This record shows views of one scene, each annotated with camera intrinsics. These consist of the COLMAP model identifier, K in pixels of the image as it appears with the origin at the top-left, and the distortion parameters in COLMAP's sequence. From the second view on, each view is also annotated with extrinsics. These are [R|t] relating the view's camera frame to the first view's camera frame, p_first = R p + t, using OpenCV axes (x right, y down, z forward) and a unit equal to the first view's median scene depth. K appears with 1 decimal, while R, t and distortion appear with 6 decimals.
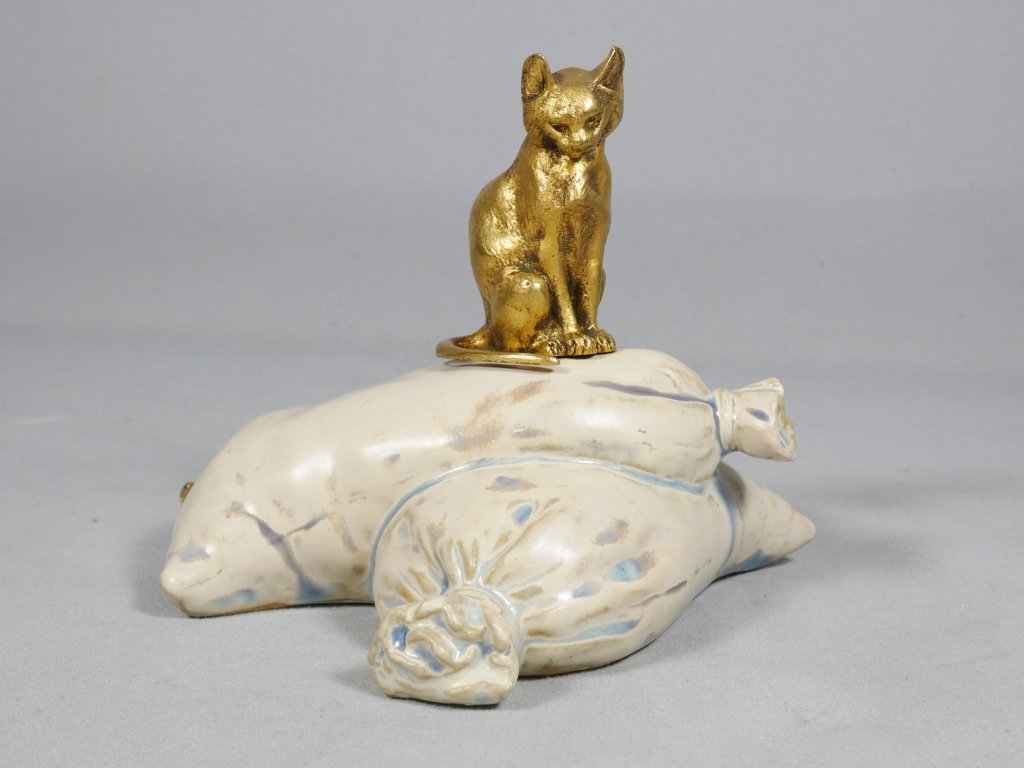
lens RADIAL K [[1493.2, 0, 512.8], [0, 1493.2, 386.5], [0, 0, 1]] dist [-0.080300, 0.000000]
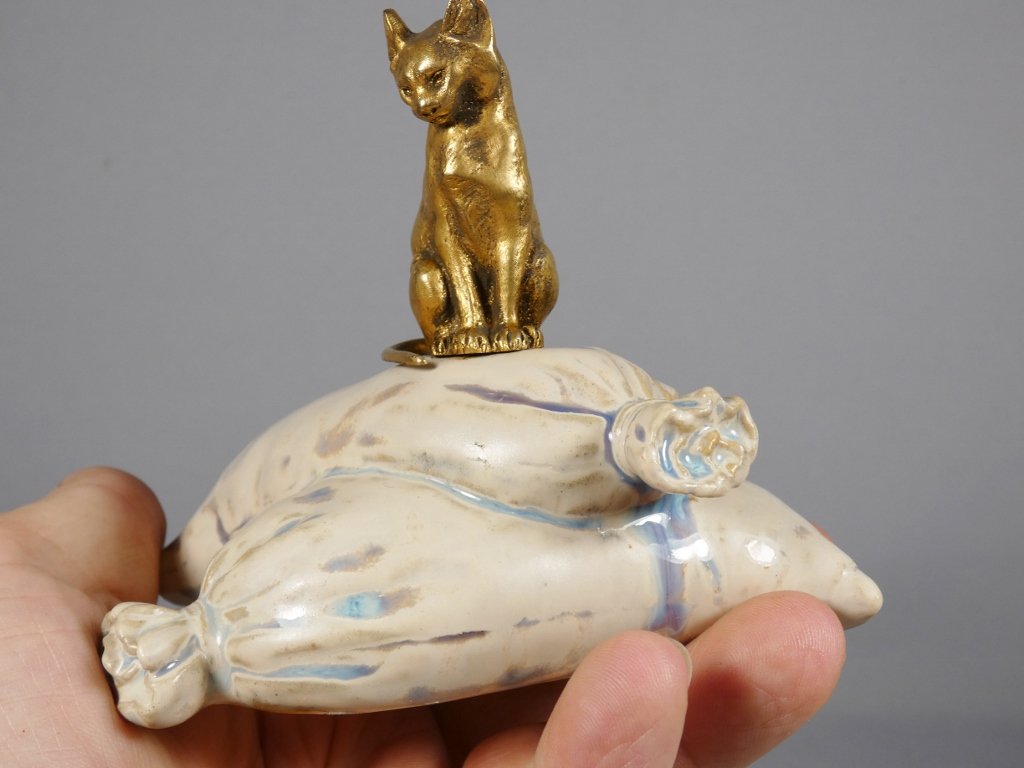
lens RADIAL K [[1445.7, 0, 514.5], [0, 1445.7, 377.5], [0, 0, 1]] dist [0.004052, 0.000000]
pose [[0.733895, 0.013281, -0.679133, 0.646922], [-0.027918, 0.999554, -0.010622, 0.000370], [0.678689, 0.026755, 0.733938, 0.421907]]
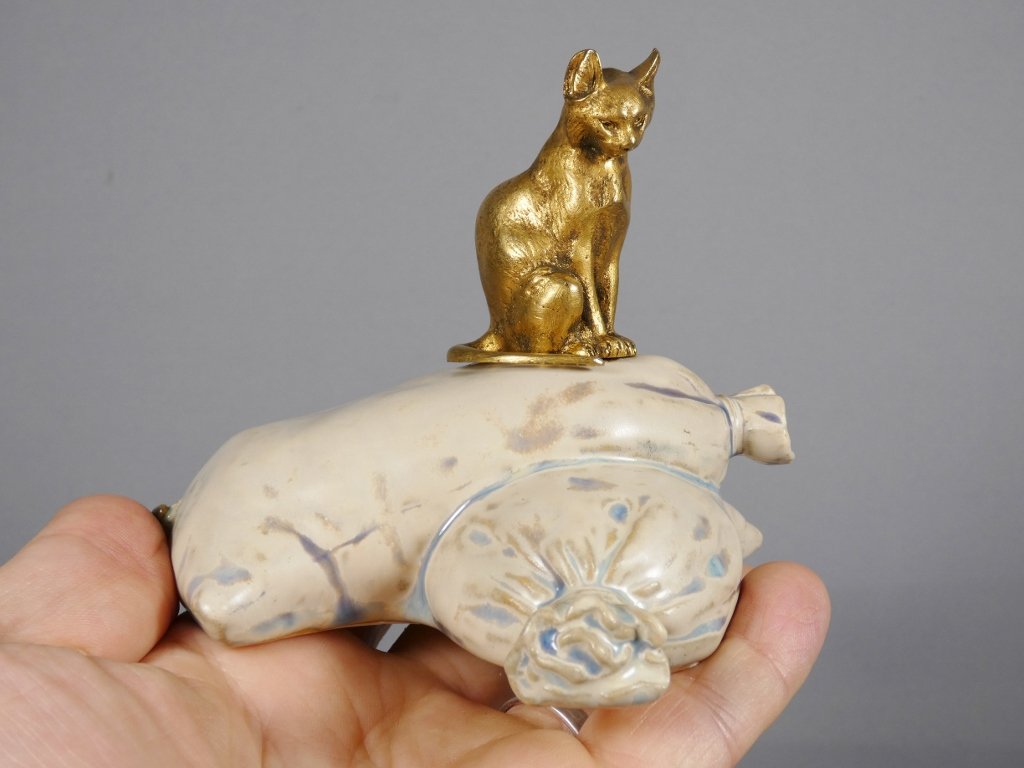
lens RADIAL K [[1445.7, 0, 512.0], [0, 1445.7, 384.1], [0, 0, 1]] dist [0.004052, 0.000000]
pose [[0.945401, -0.000375, 0.325910, -0.340150], [0.019151, 0.998335, -0.054405, 0.048602], [-0.325347, 0.057676, 0.943834, 0.120872]]
